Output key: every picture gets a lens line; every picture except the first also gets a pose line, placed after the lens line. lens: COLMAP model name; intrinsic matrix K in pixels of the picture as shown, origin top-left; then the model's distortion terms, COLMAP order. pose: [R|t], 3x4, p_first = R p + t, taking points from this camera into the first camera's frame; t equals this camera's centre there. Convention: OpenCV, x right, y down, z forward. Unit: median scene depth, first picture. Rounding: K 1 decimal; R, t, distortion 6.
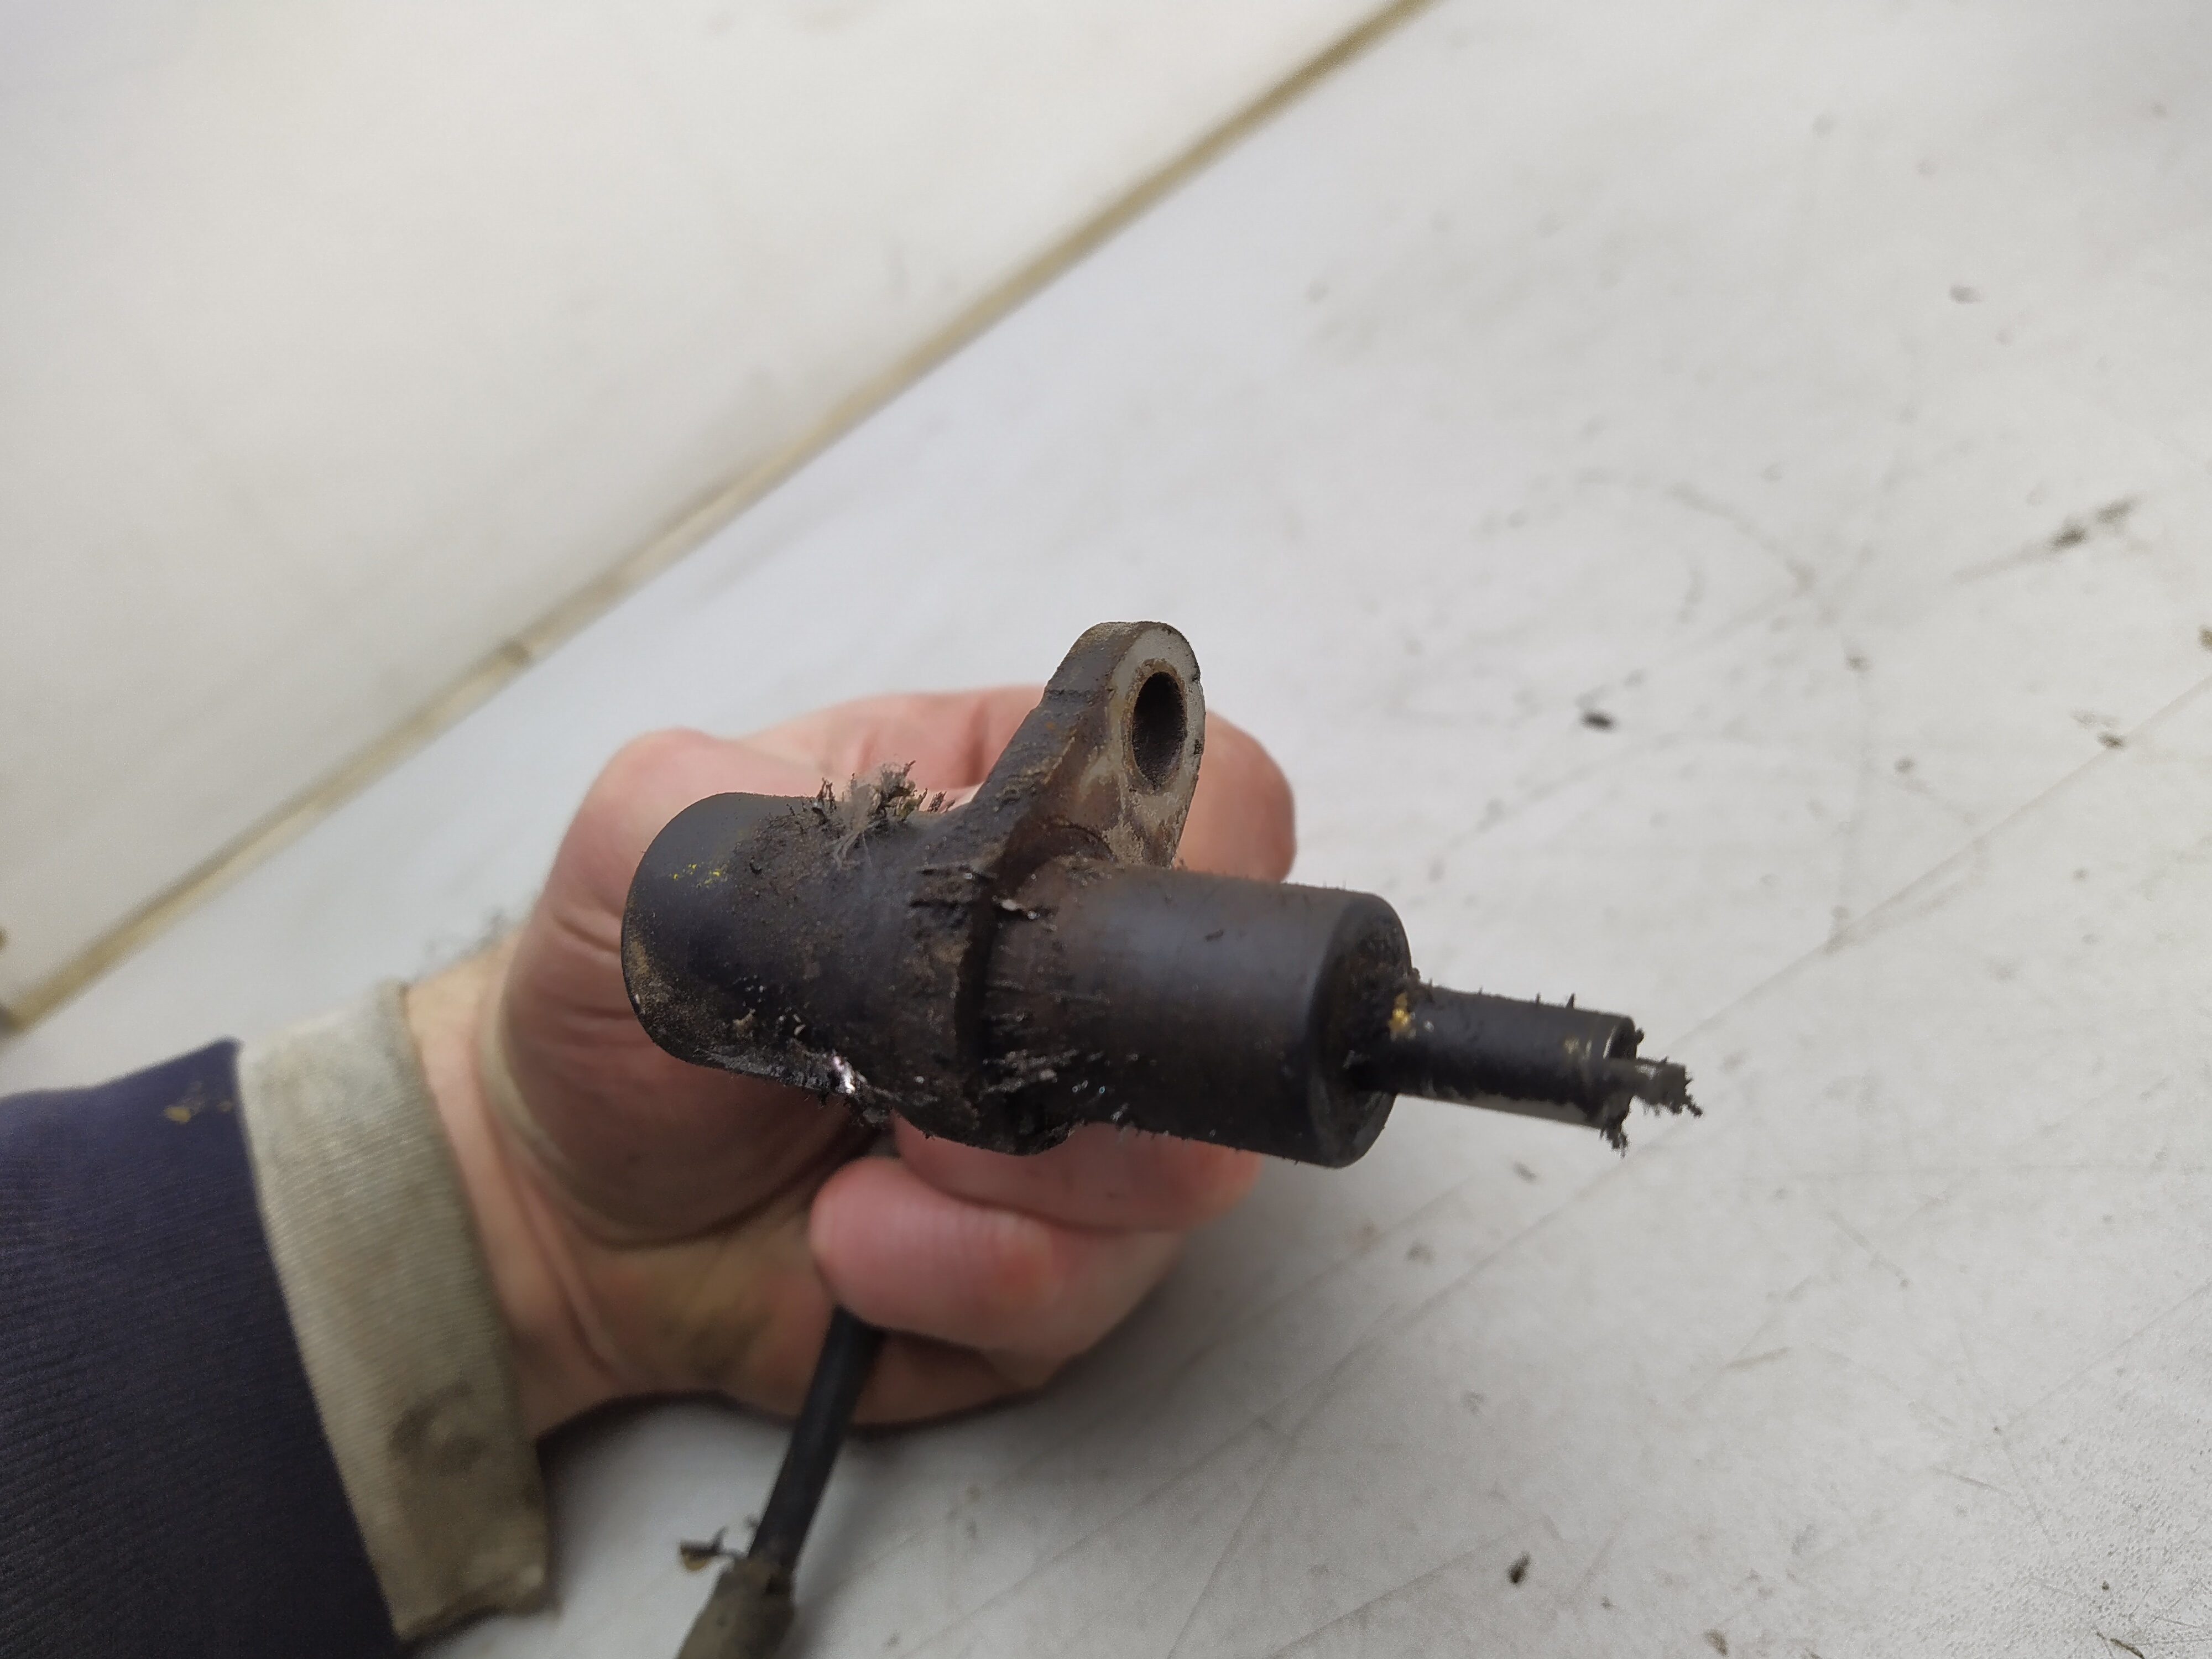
lens RADIAL K [[1740.8, 0, 1092.0], [0, 1740.8, 875.4], [0, 0, 1]] dist [0.049657, -0.139691]
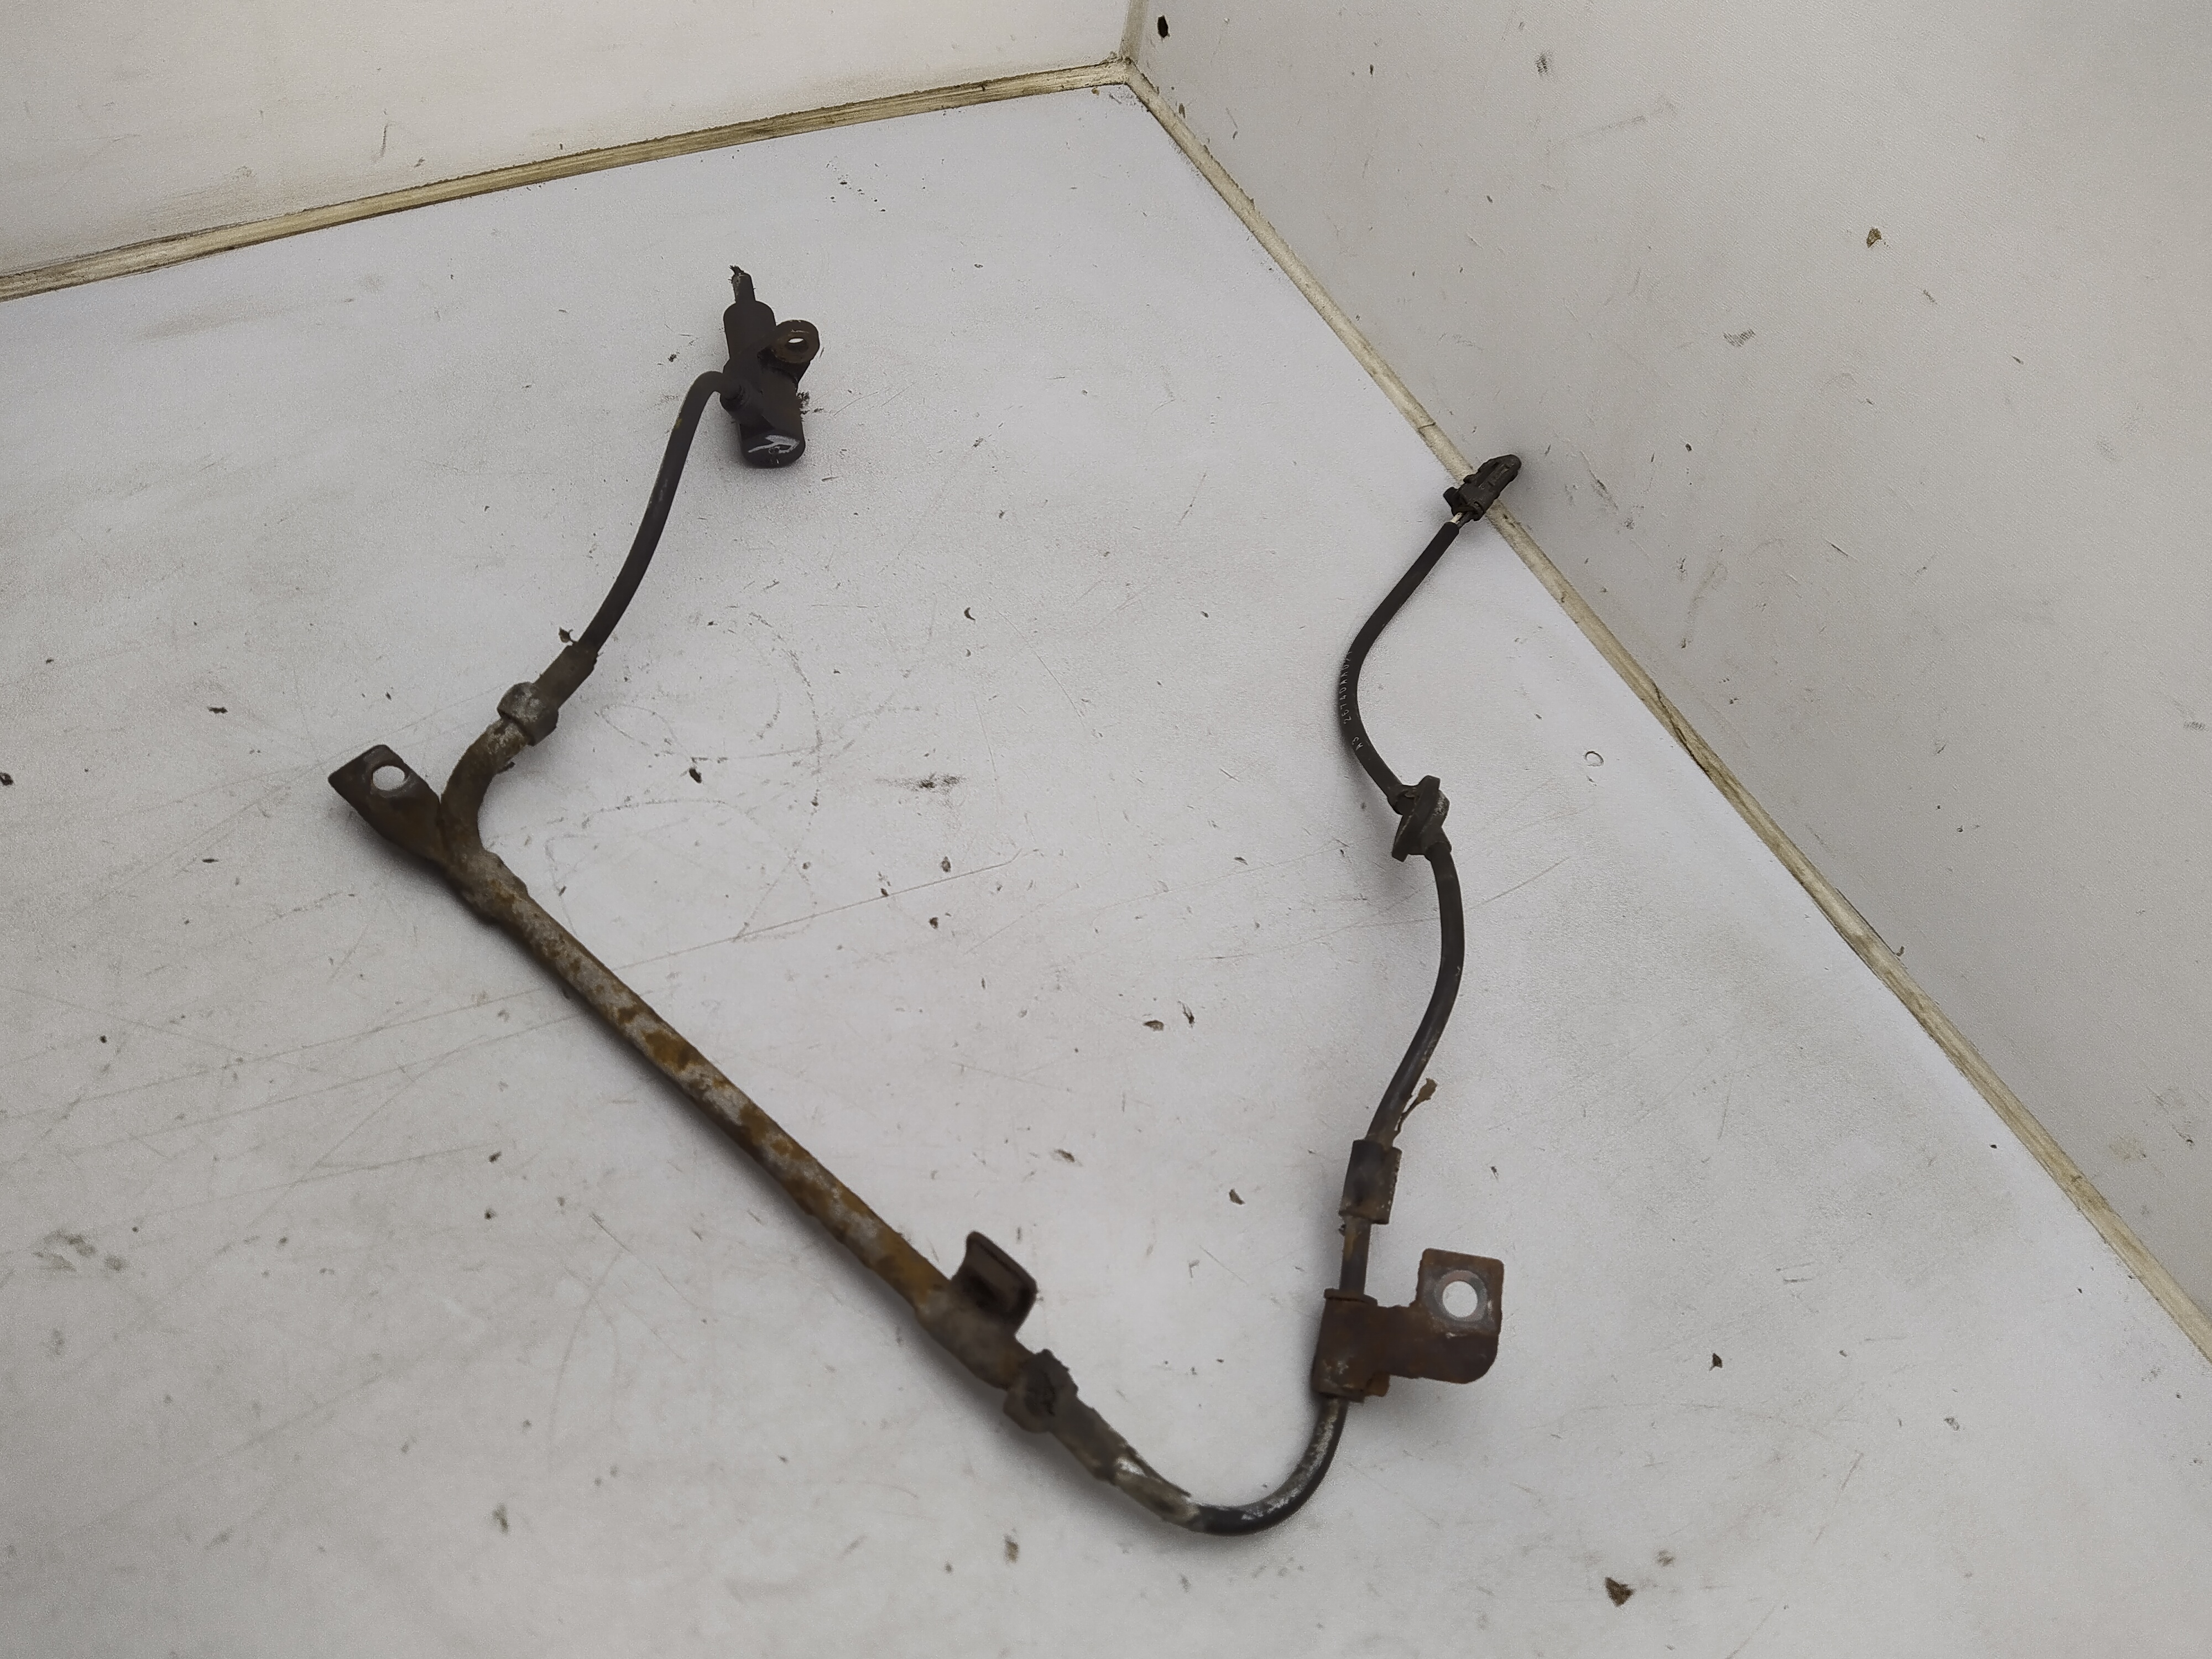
lens RADIAL K [[1776.1, 0, 1106.0], [0, 1776.1, 829.5], [0, 0, 1]] dist [0.103990, -0.155961]
pose [[0.813897, 0.319500, 0.485274, -0.302908], [-0.416227, 0.903371, 0.103321, -0.448994], [-0.405372, -0.286077, 0.868236, -0.993845]]
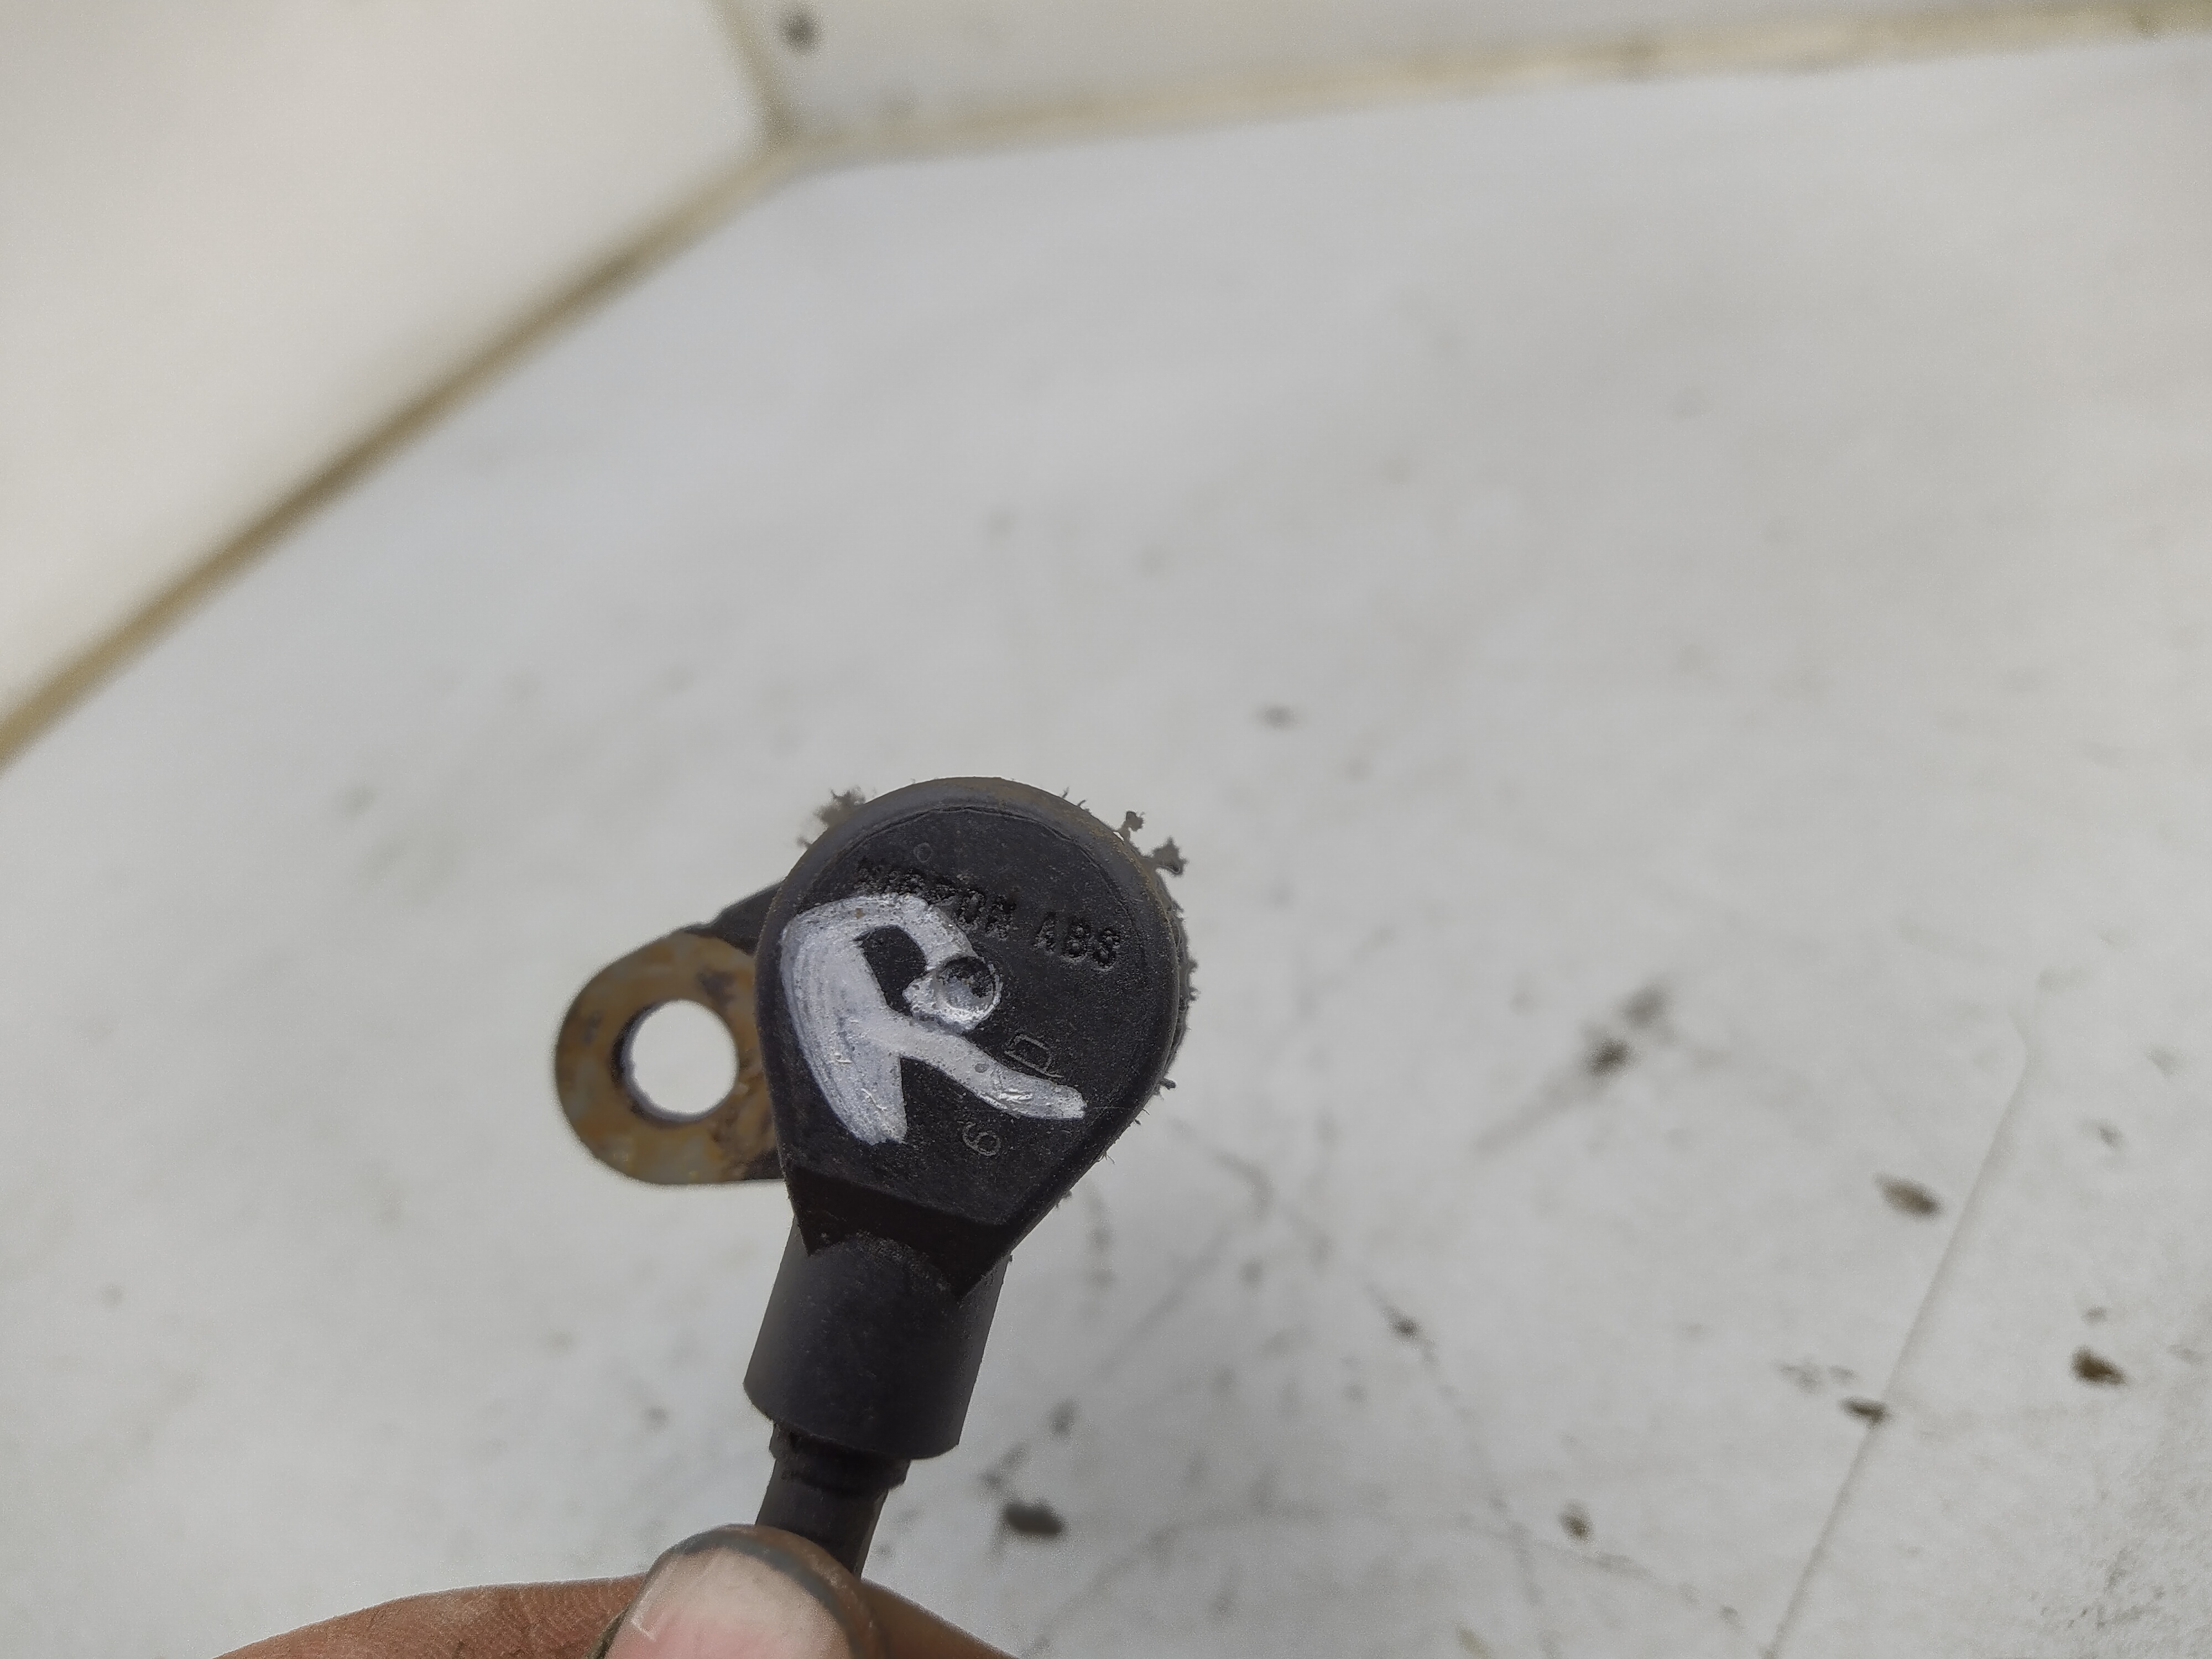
lens RADIAL K [[1821.9, 0, 1060.6], [0, 1821.9, 828.3], [0, 0, 1]] dist [0.045747, -0.145540]
pose [[0.873731, -0.142508, 0.465065, 0.056784], [0.253545, 0.949385, -0.185425, -0.194390], [-0.415101, 0.279927, 0.865640, 0.432909]]
